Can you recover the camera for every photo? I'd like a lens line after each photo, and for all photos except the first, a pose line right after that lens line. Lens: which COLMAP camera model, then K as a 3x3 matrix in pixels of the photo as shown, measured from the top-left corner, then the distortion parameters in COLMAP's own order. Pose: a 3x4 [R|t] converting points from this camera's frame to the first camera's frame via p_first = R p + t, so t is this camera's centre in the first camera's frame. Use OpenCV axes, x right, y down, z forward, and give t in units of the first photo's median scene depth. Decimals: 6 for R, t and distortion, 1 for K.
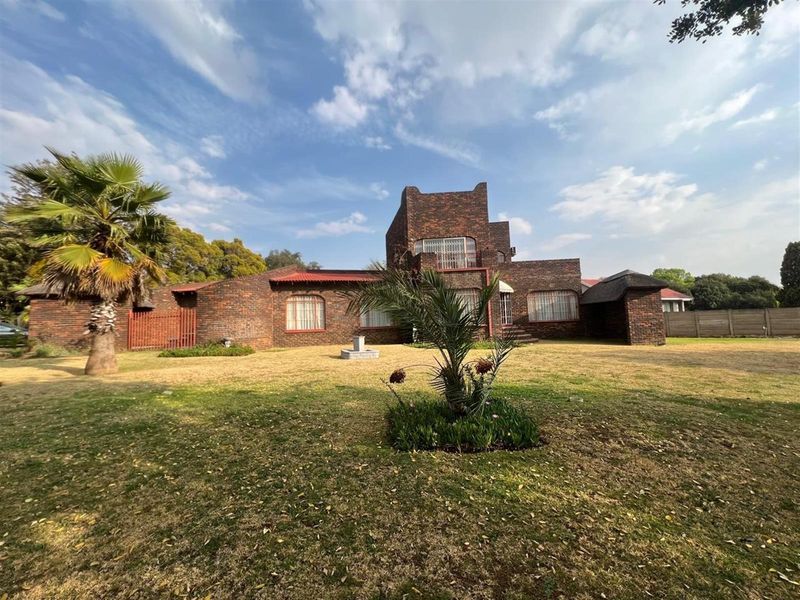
lens RADIAL K [[325.6, 0, 400.0], [0, 325.6, 300.0], [0, 0, 1]] dist [-0.001515, -0.000816]
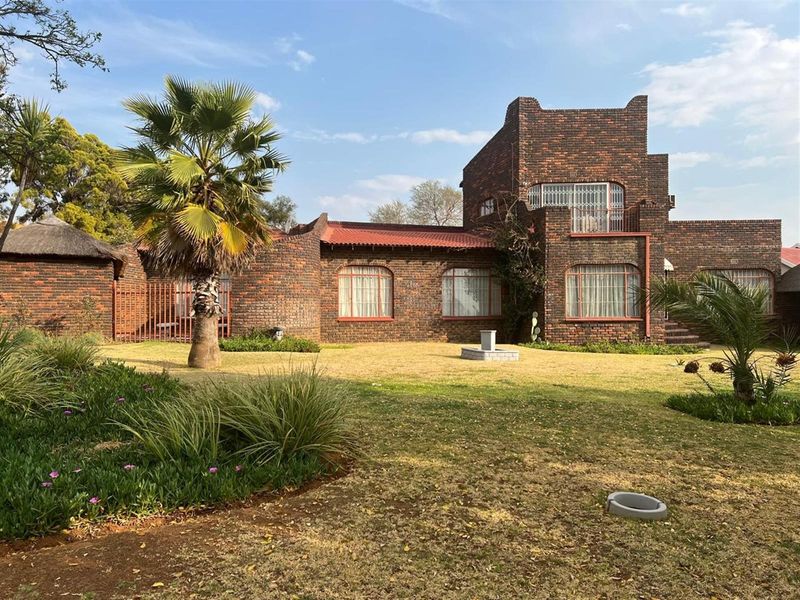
lens RADIAL K [[583.6, 0, 399.9], [0, 583.6, 315.3], [0, 0, 1]] dist [0.003981, -0.000812]
pose [[0.999416, 0.033105, -0.008490, -0.208129], [-0.032303, 0.996138, 0.081640, -0.013500], [0.011160, -0.081318, 0.996626, -0.188026]]
